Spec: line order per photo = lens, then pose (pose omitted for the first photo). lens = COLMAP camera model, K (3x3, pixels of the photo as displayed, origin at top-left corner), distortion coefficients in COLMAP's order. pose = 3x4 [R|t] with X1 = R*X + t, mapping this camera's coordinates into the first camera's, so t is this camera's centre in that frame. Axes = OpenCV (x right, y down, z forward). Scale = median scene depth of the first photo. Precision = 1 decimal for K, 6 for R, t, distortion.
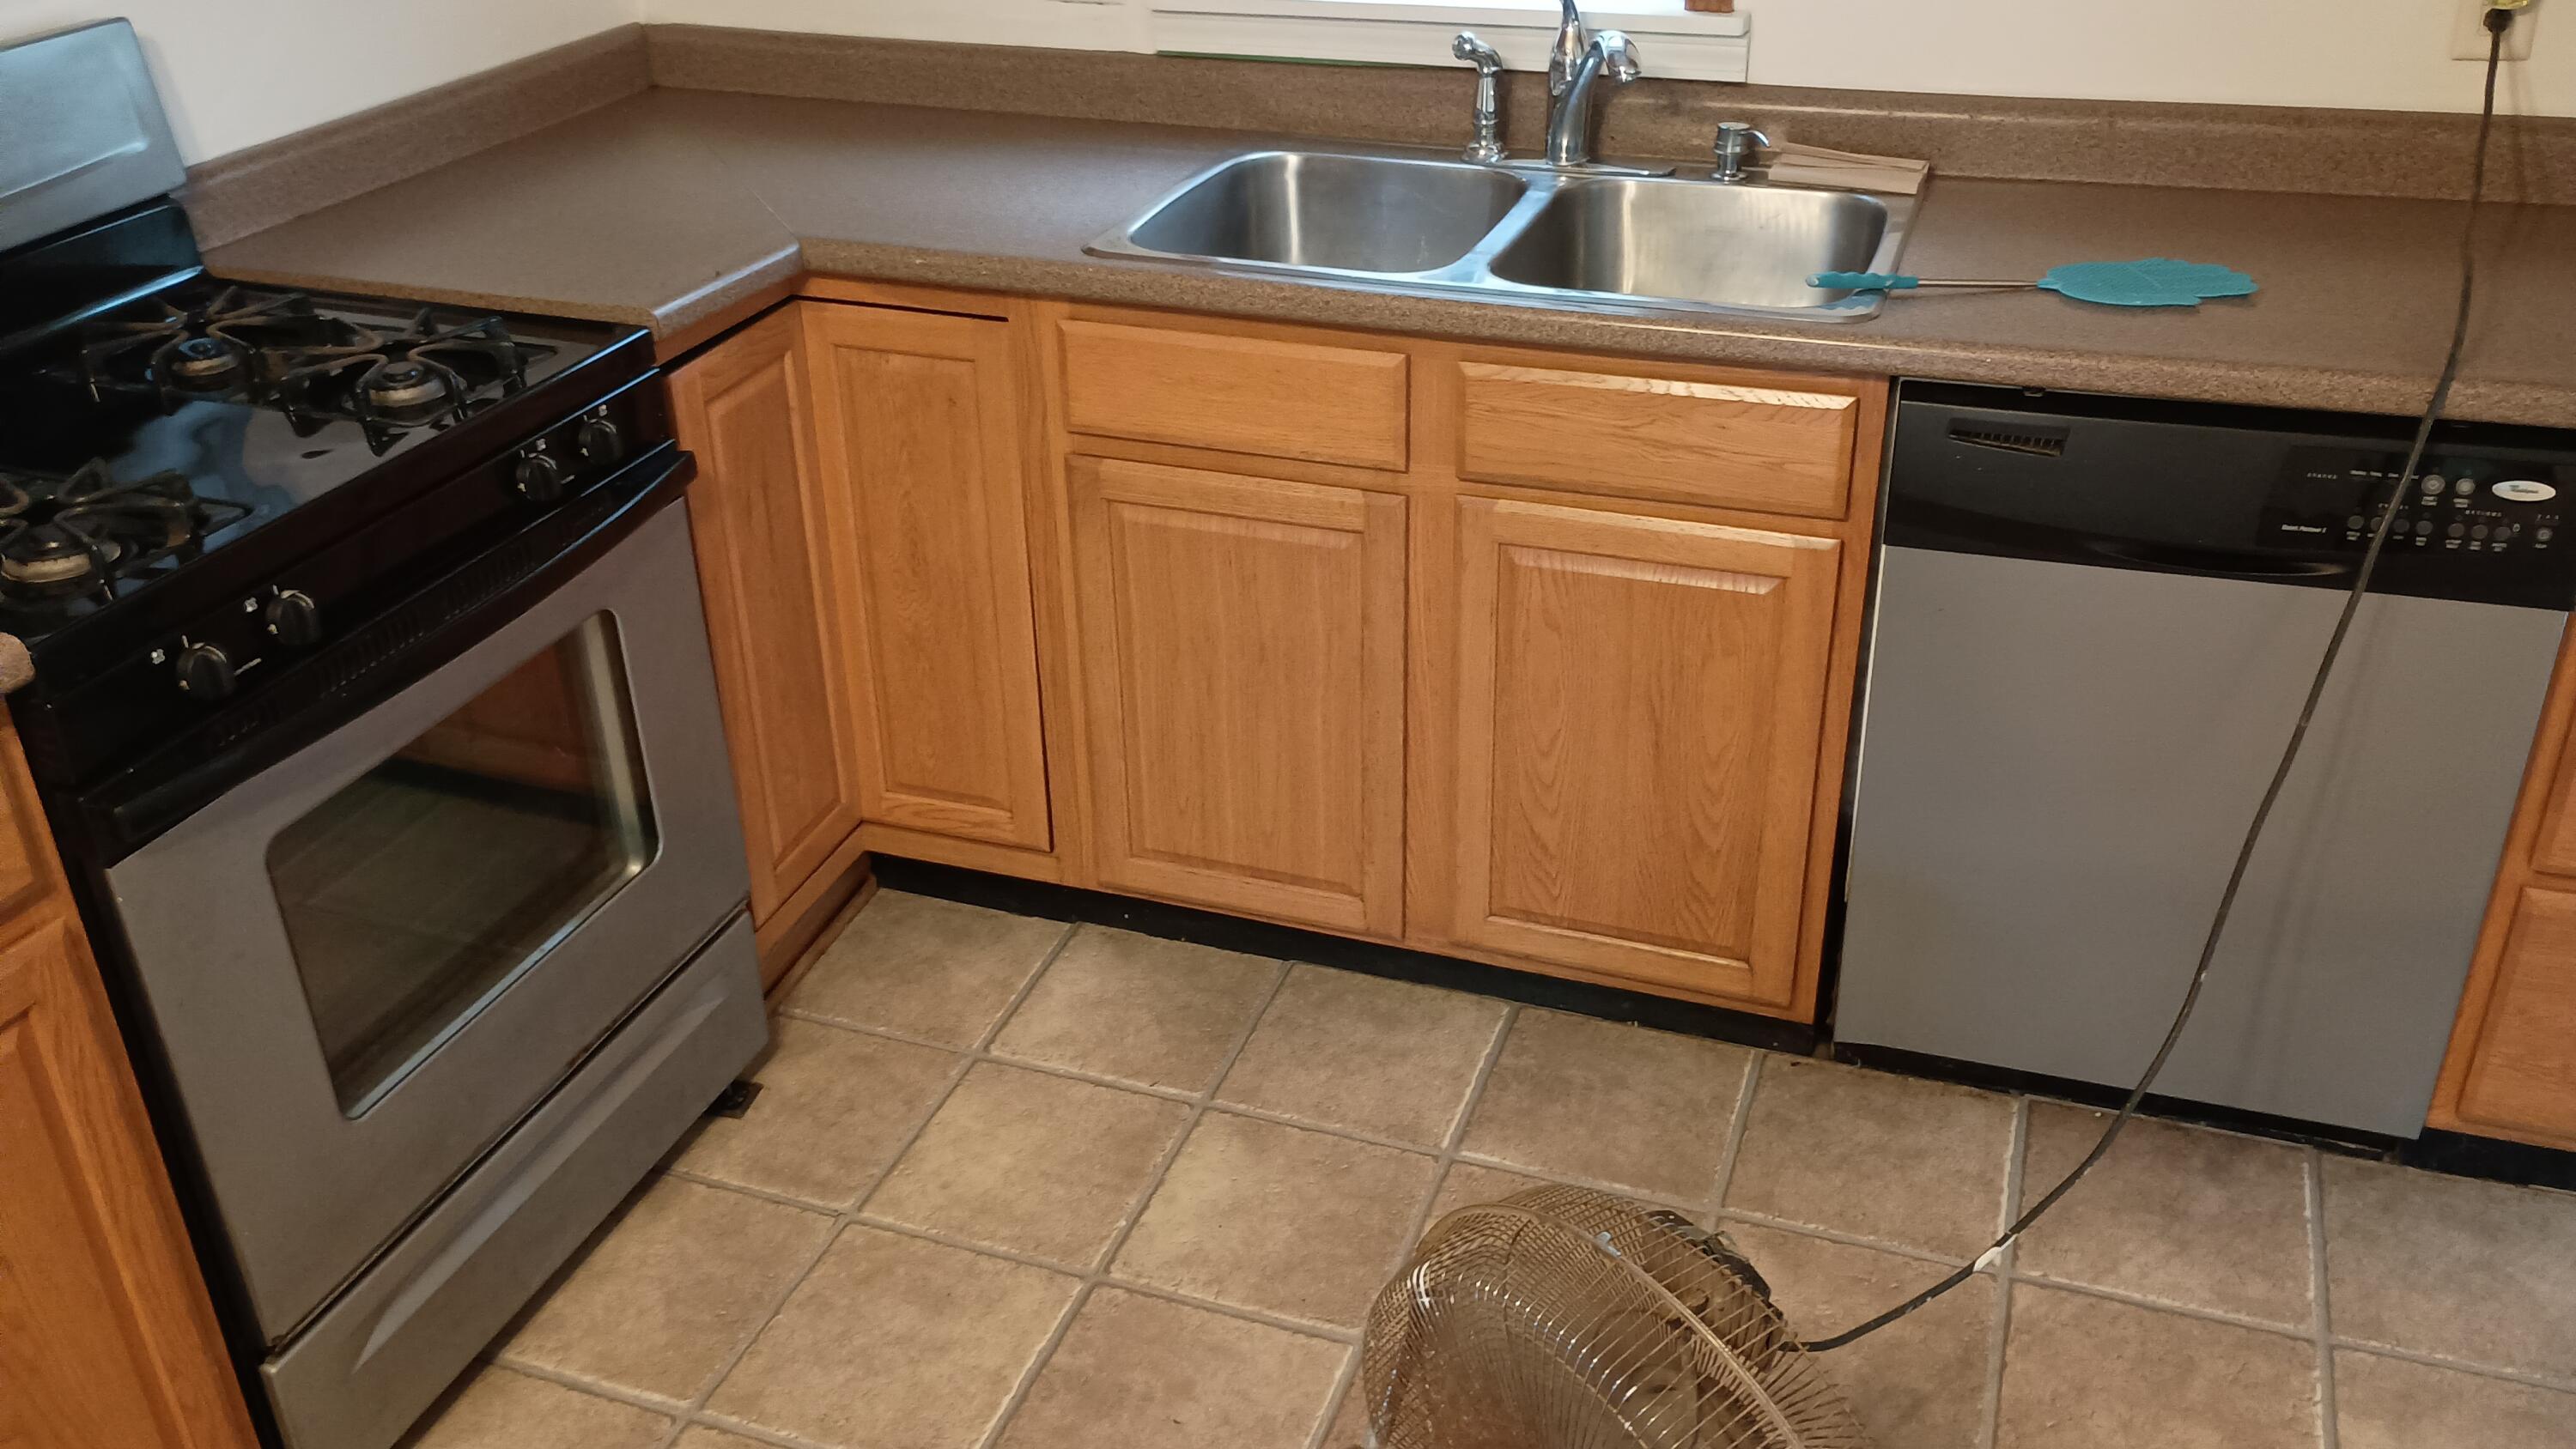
lens RADIAL K [[2131.7, 0, 1289.8], [0, 2131.7, 731.5], [0, 0, 1]] dist [0.073348, -0.105187]
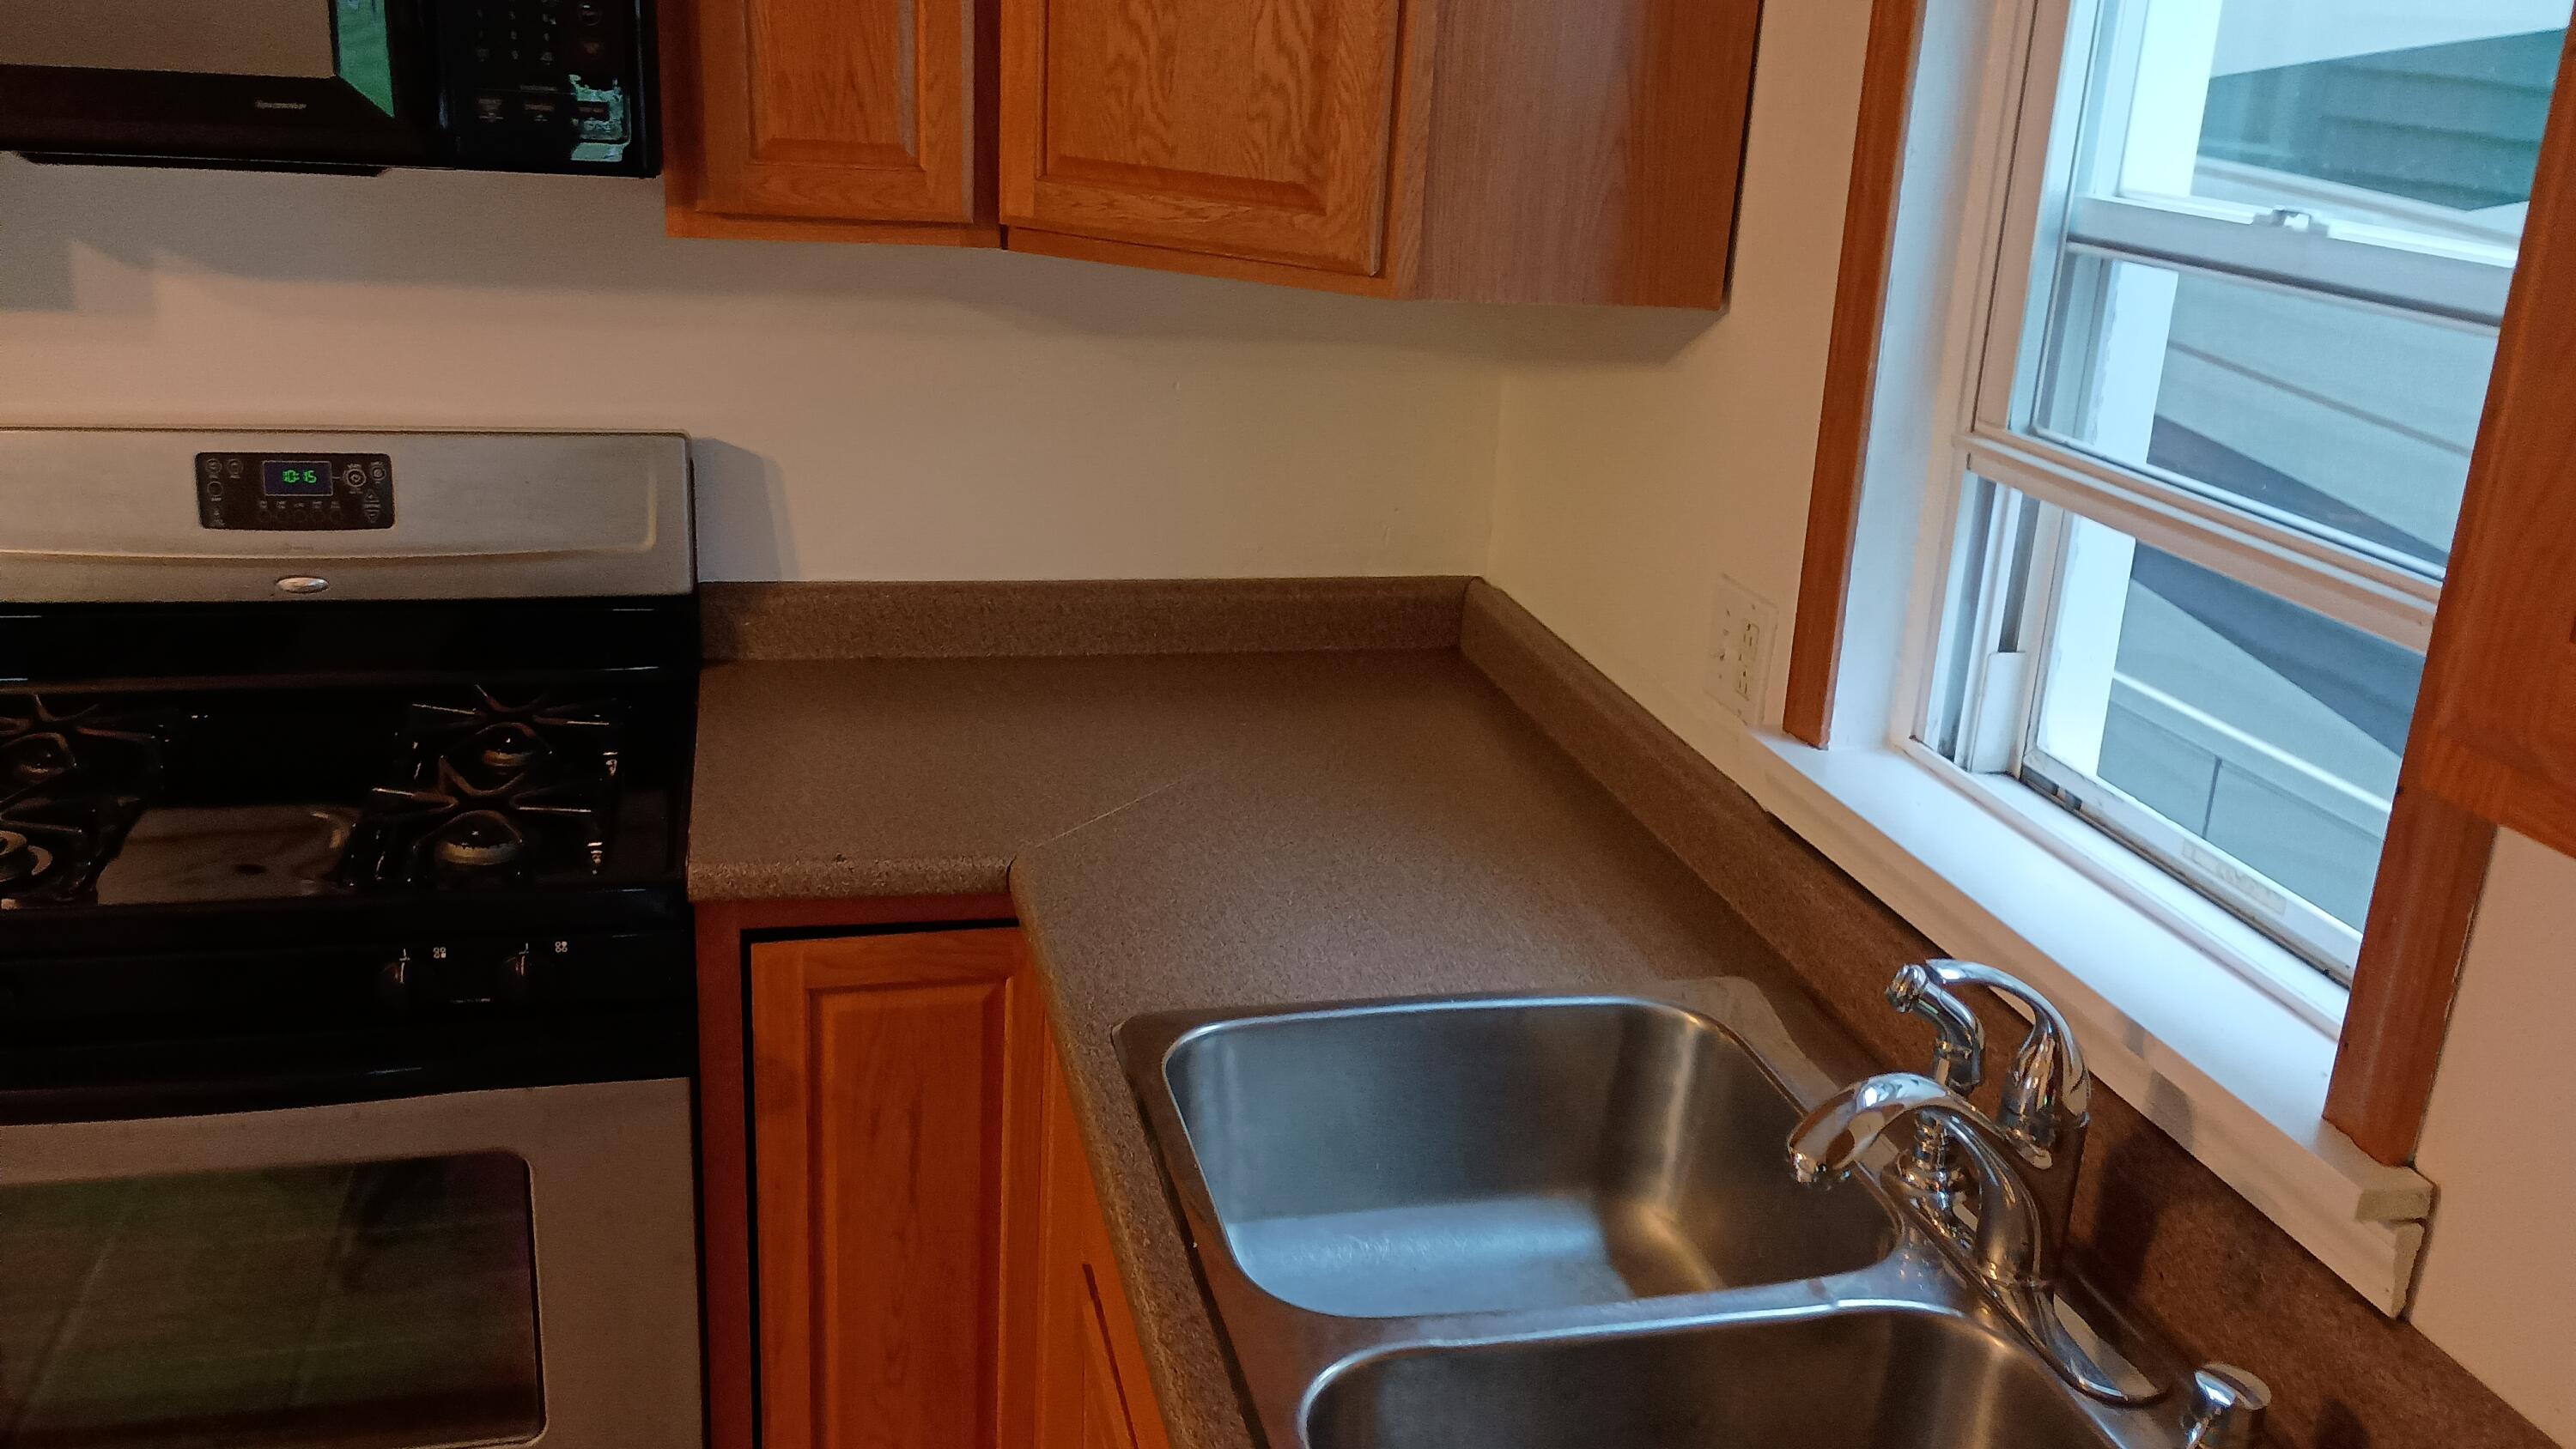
lens RADIAL K [[2131.7, 0, 1289.8], [0, 2131.7, 731.5], [0, 0, 1]] dist [0.073348, -0.105187]
pose [[0.544202, 0.299696, -0.783598, 0.425187], [-0.451883, 0.891662, 0.027197, -0.340186], [0.706856, 0.339295, 0.620672, 0.585110]]
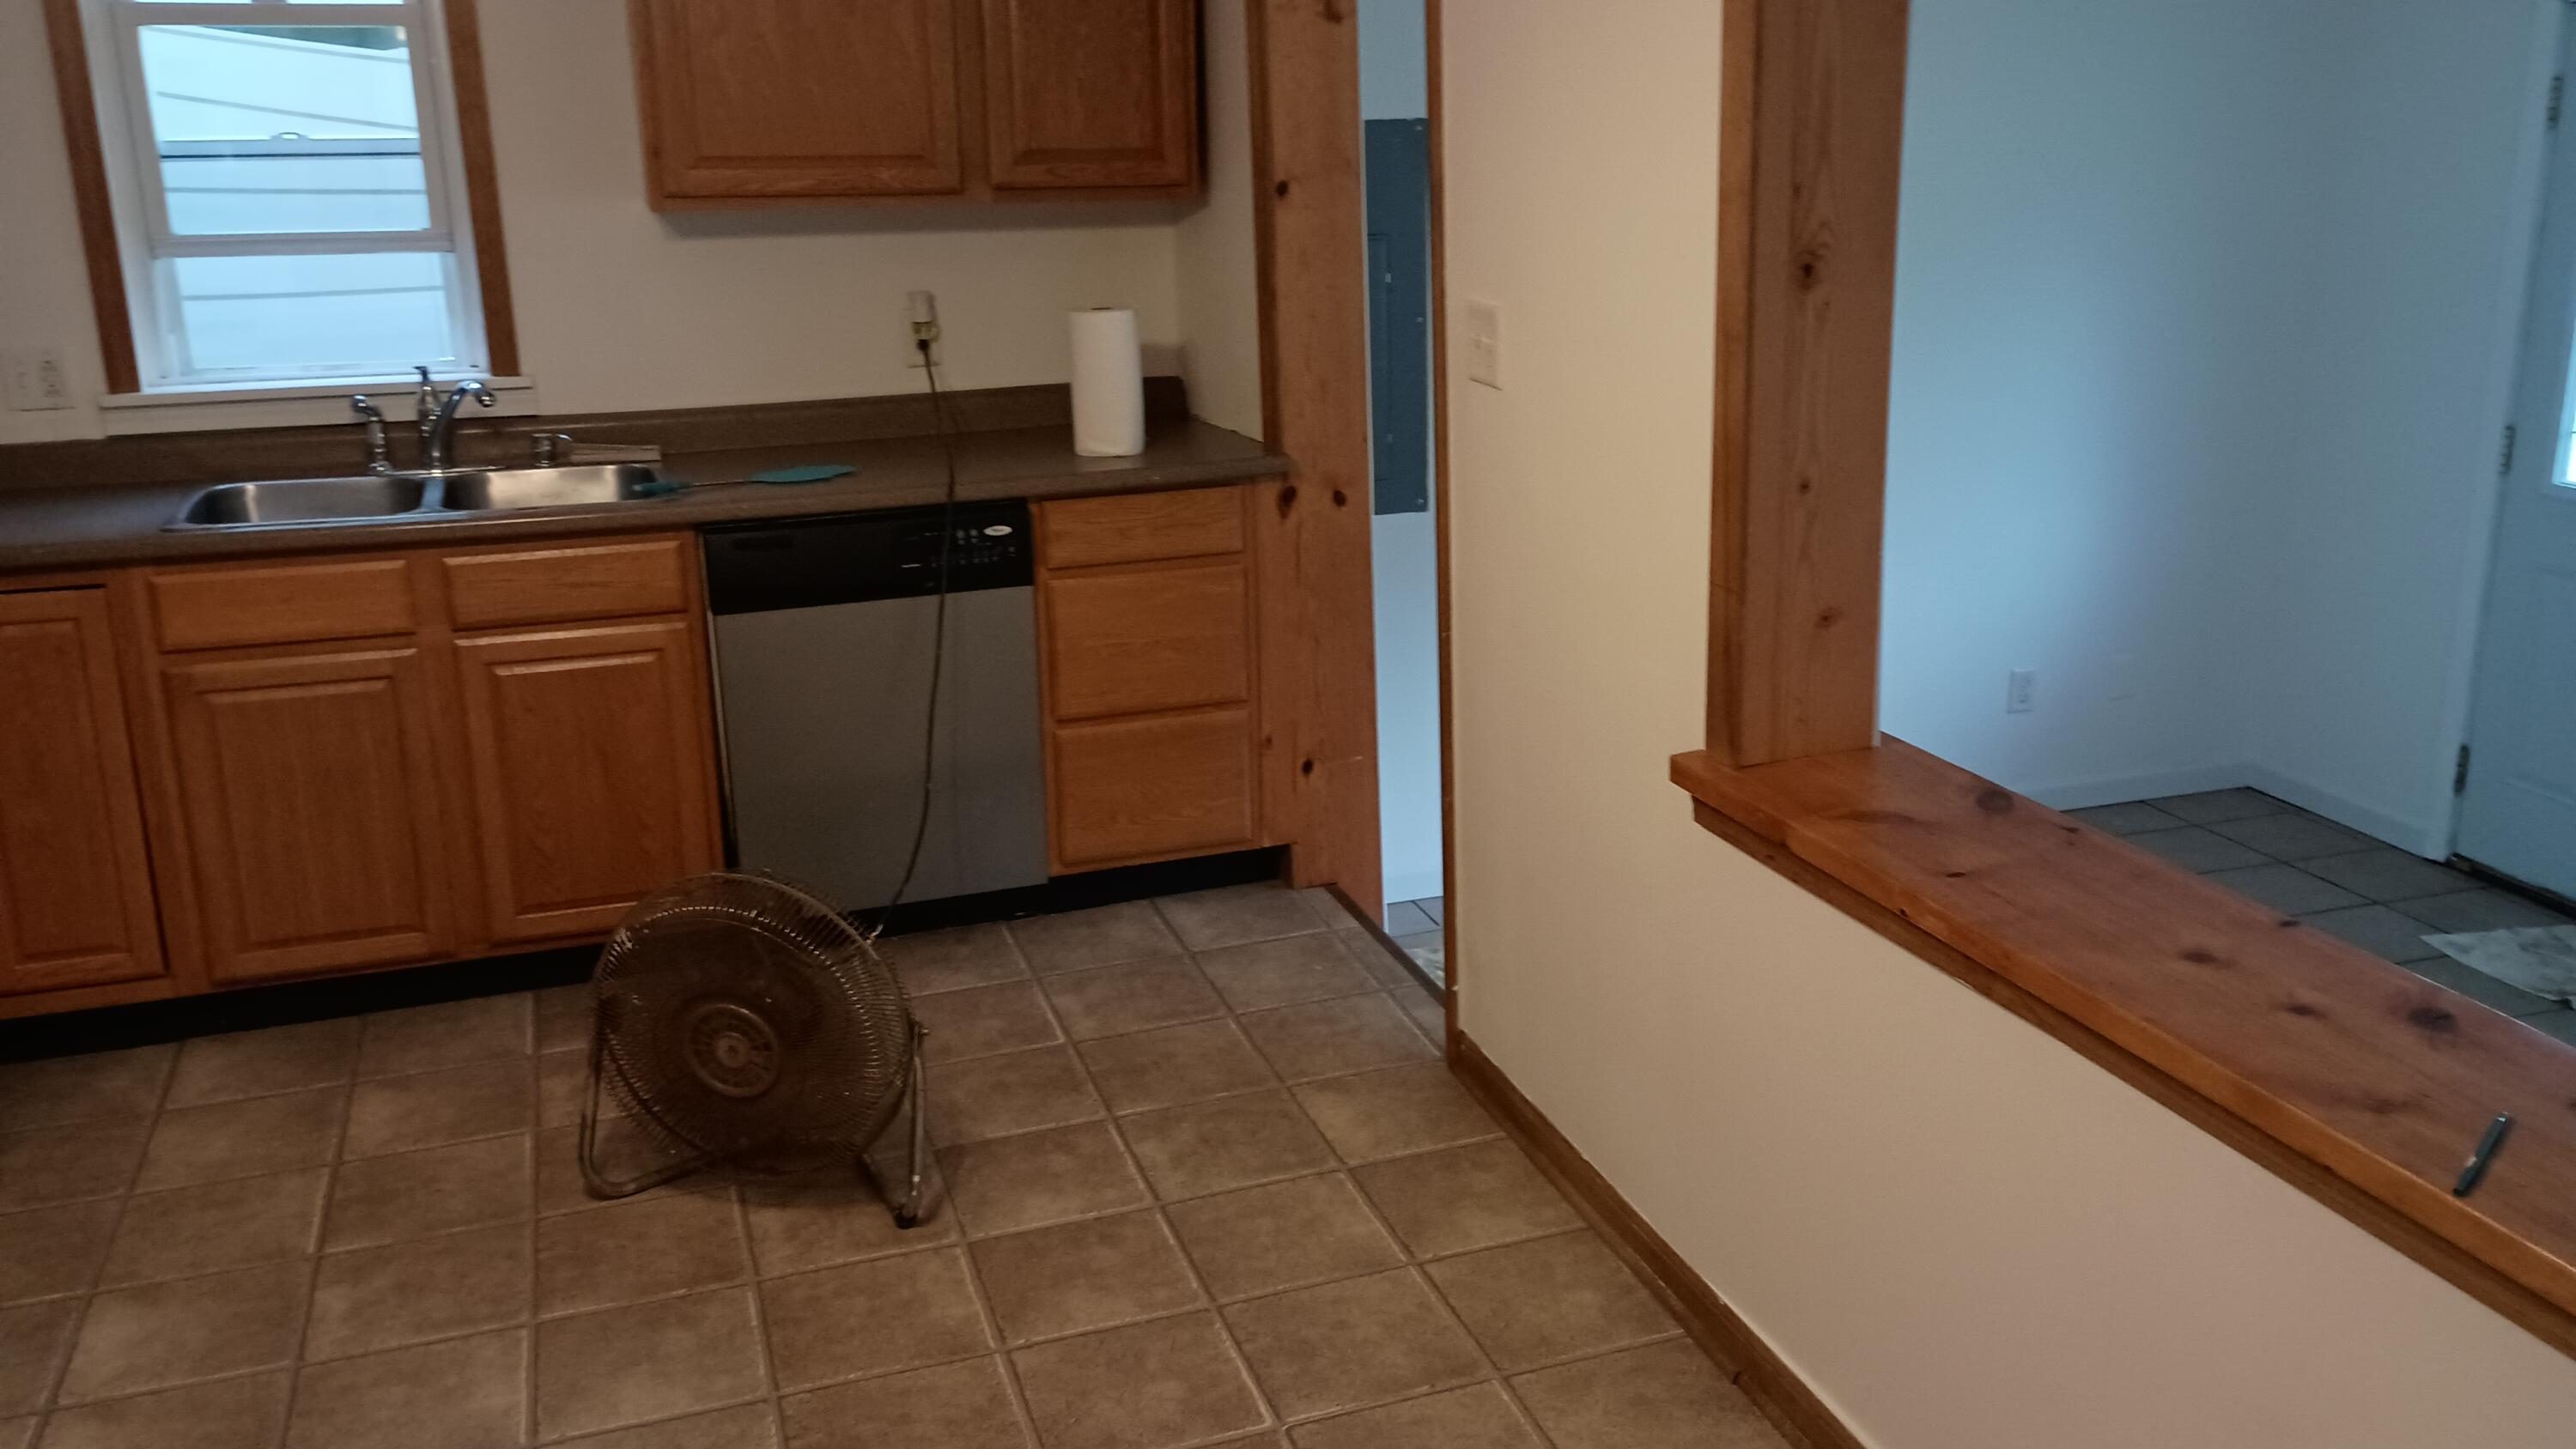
lens RADIAL K [[2131.7, 0, 1289.8], [0, 2131.7, 731.5], [0, 0, 1]] dist [0.073348, -0.105187]
pose [[0.778221, -0.165133, 0.605890, -0.419444], [0.298474, 0.946130, -0.125504, 0.343648], [-0.552526, 0.278512, 0.785586, -0.621882]]
